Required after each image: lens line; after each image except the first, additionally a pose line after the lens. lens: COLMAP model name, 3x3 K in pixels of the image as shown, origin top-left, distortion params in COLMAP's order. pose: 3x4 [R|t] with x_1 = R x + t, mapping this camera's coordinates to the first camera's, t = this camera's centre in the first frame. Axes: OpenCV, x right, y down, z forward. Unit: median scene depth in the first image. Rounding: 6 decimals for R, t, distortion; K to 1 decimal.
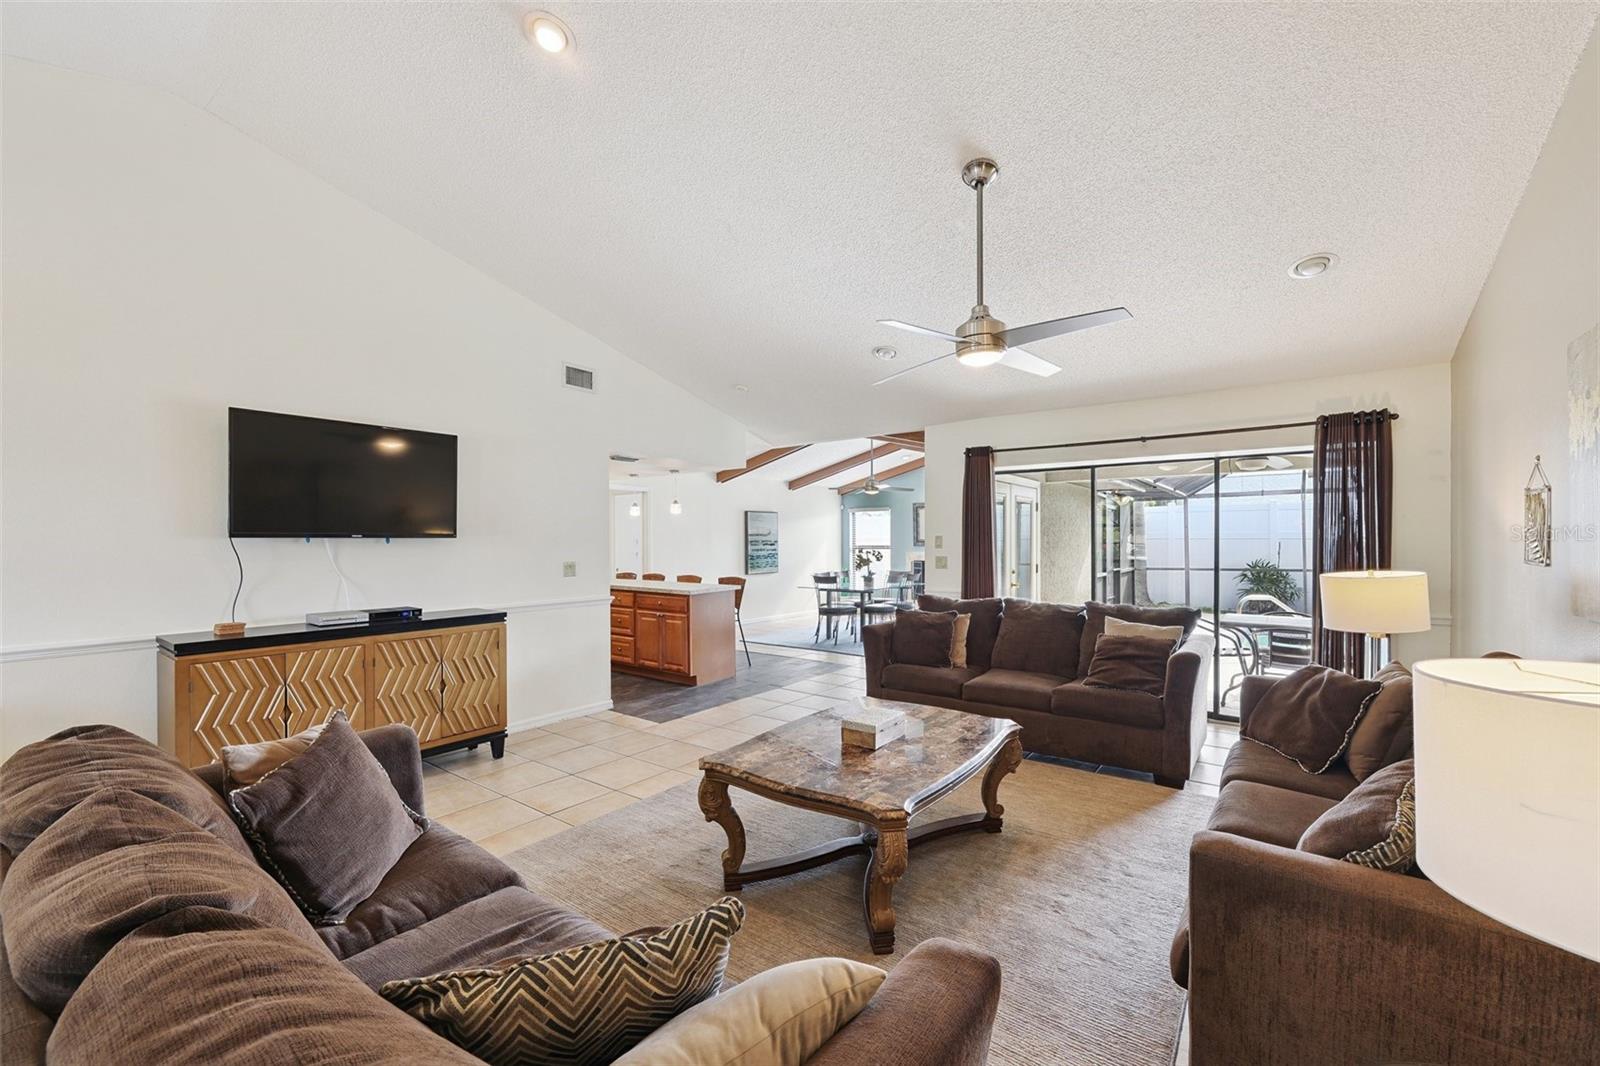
lens RADIAL K [[644.3, 0, 786.4], [0, 644.3, 545.4], [0, 0, 1]] dist [0.000369, -0.000023]
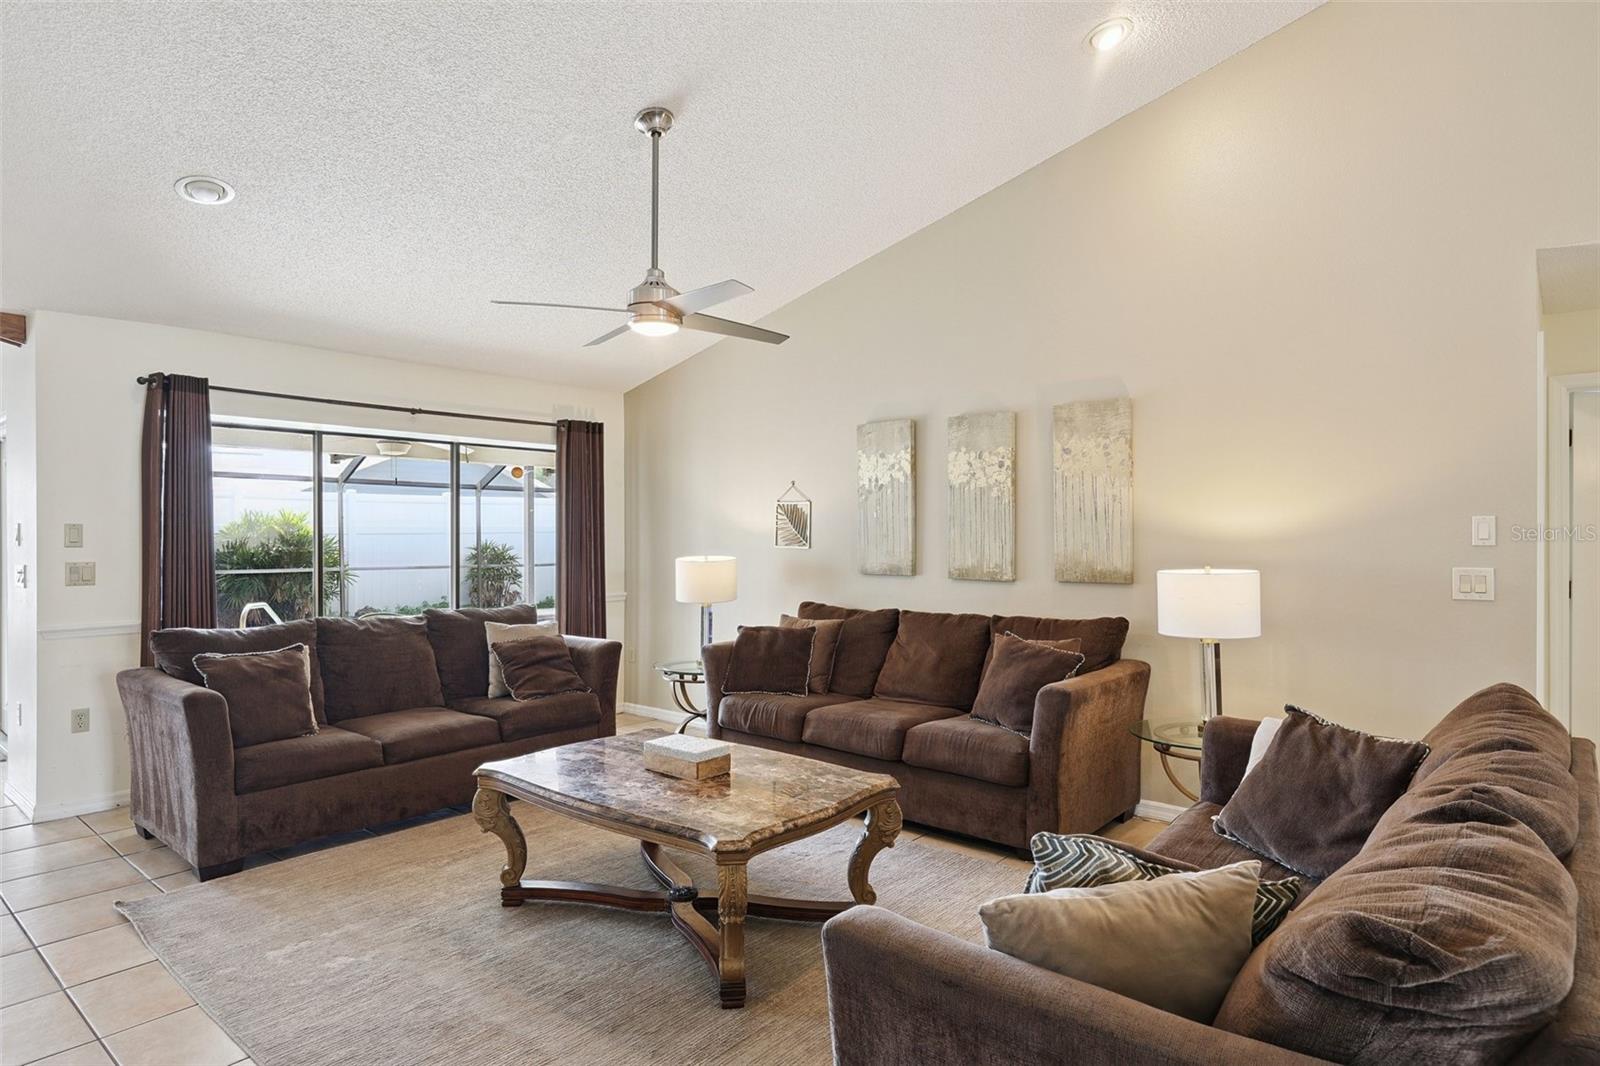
lens RADIAL K [[893.9, 0, 795.0], [0, 893.9, 531.8], [0, 0, 1]] dist [0.001433, 0.000471]
pose [[0.051495, 0.006199, 0.998654, -0.916175], [0.009292, 0.999934, -0.006686, 0.003736], [-0.998630, 0.009624, 0.051434, 0.735355]]
